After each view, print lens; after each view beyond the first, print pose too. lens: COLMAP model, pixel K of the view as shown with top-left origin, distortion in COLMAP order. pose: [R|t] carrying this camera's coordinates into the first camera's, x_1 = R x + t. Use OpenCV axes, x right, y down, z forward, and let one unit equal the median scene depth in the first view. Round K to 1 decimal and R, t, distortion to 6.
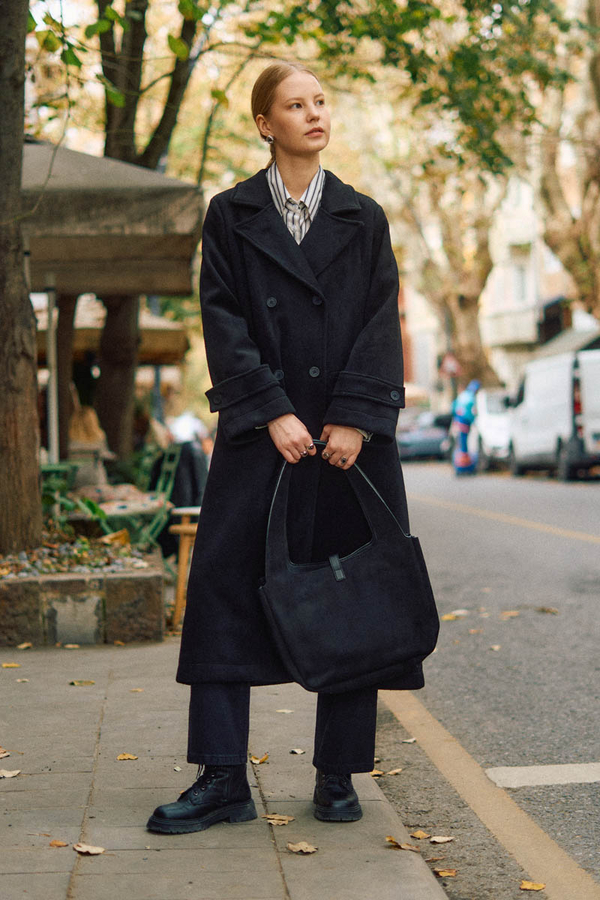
lens RADIAL K [[1900.2, 0, 298.8], [0, 1900.2, 437.7], [0, 0, 1]] dist [-0.053907, -0.121541]
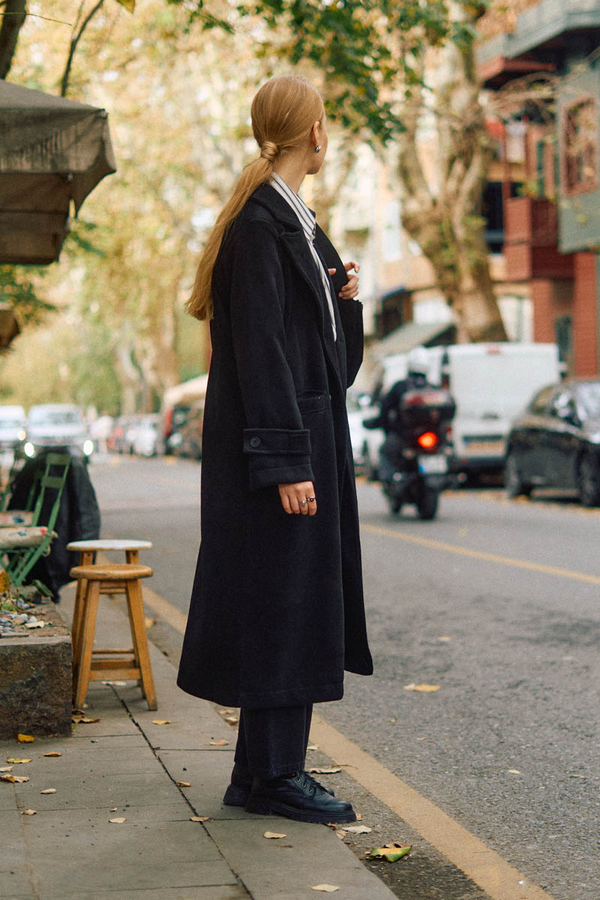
lens RADIAL K [[1787.1, 0, 300.0], [0, 1787.1, 450.0], [0, 0, 1]] dist [-0.003637, -0.197615]
pose [[0.990207, 0.011466, 0.139132, -0.078627], [-0.013101, 0.999855, 0.010836, -0.007293], [-0.138988, -0.012553, 0.990215, 0.318783]]
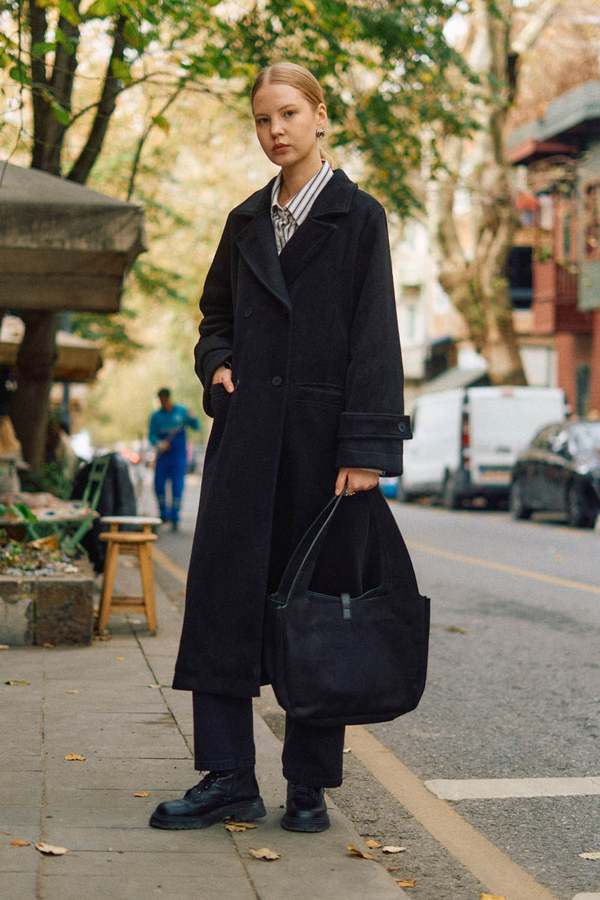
lens RADIAL K [[1777.8, 0, 300.0], [0, 1777.8, 450.0], [0, 0, 1]] dist [-0.041036, -0.112047]
pose [[0.996346, 0.045322, 0.072395, -0.032329], [-0.044722, 0.998951, -0.009891, 0.006296], [-0.072767, 0.006618, 0.997327, 0.034317]]
